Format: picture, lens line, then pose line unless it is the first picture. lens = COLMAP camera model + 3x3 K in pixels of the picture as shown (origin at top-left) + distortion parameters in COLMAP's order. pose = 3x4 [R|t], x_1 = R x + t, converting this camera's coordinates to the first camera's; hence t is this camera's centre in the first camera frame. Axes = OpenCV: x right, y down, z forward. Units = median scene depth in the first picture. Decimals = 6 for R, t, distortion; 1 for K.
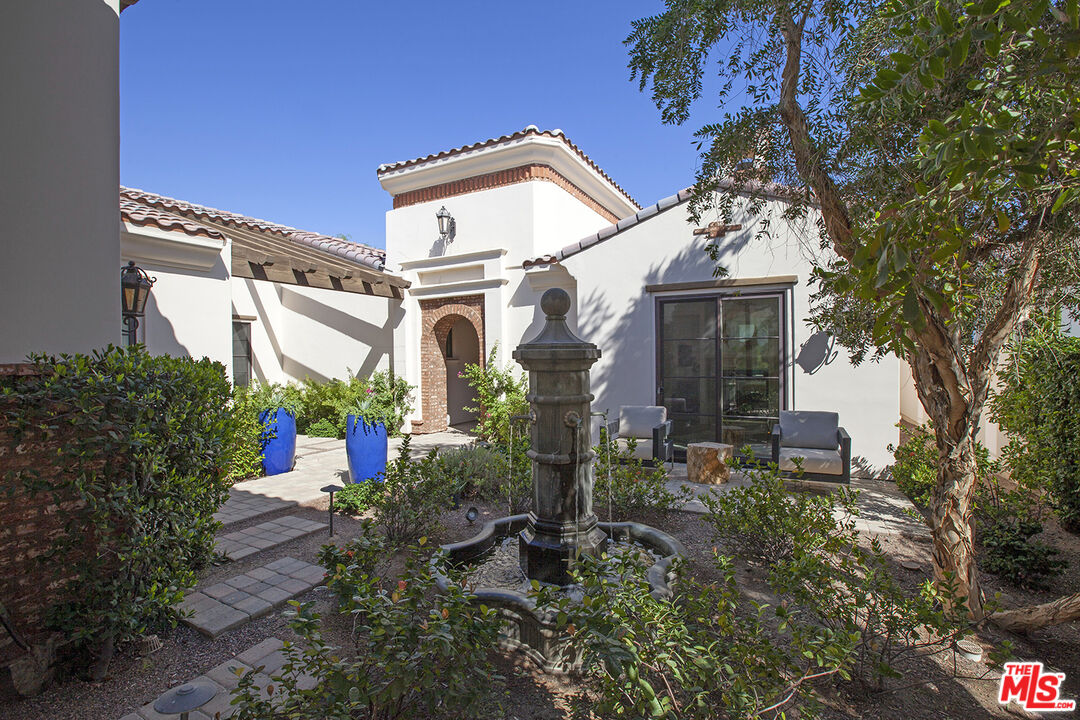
lens RADIAL K [[504.8, 0, 546.7], [0, 504.8, 363.0], [0, 0, 1]] dist [-0.054984, 0.021967]
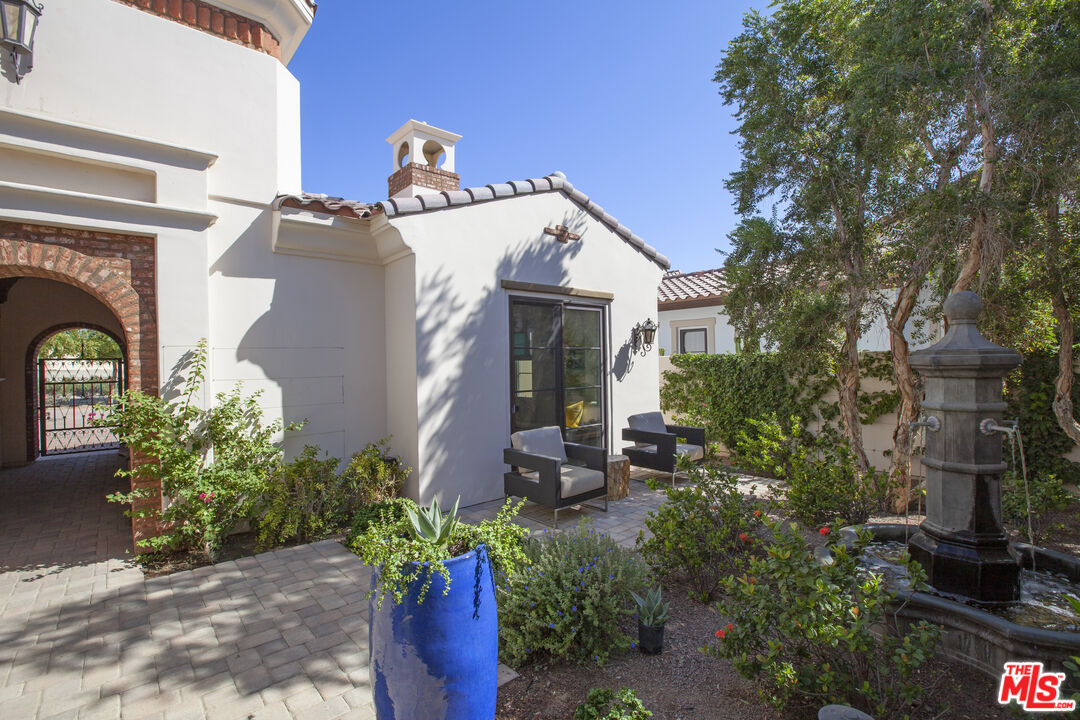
lens RADIAL K [[504.8, 0, 546.7], [0, 504.8, 363.0], [0, 0, 1]] dist [-0.054984, 0.021967]
pose [[0.405076, -0.000486, 0.914283, -0.438870], [0.025329, 0.999622, -0.010691, -0.009121], [-0.913932, 0.027488, 0.404935, 0.561889]]
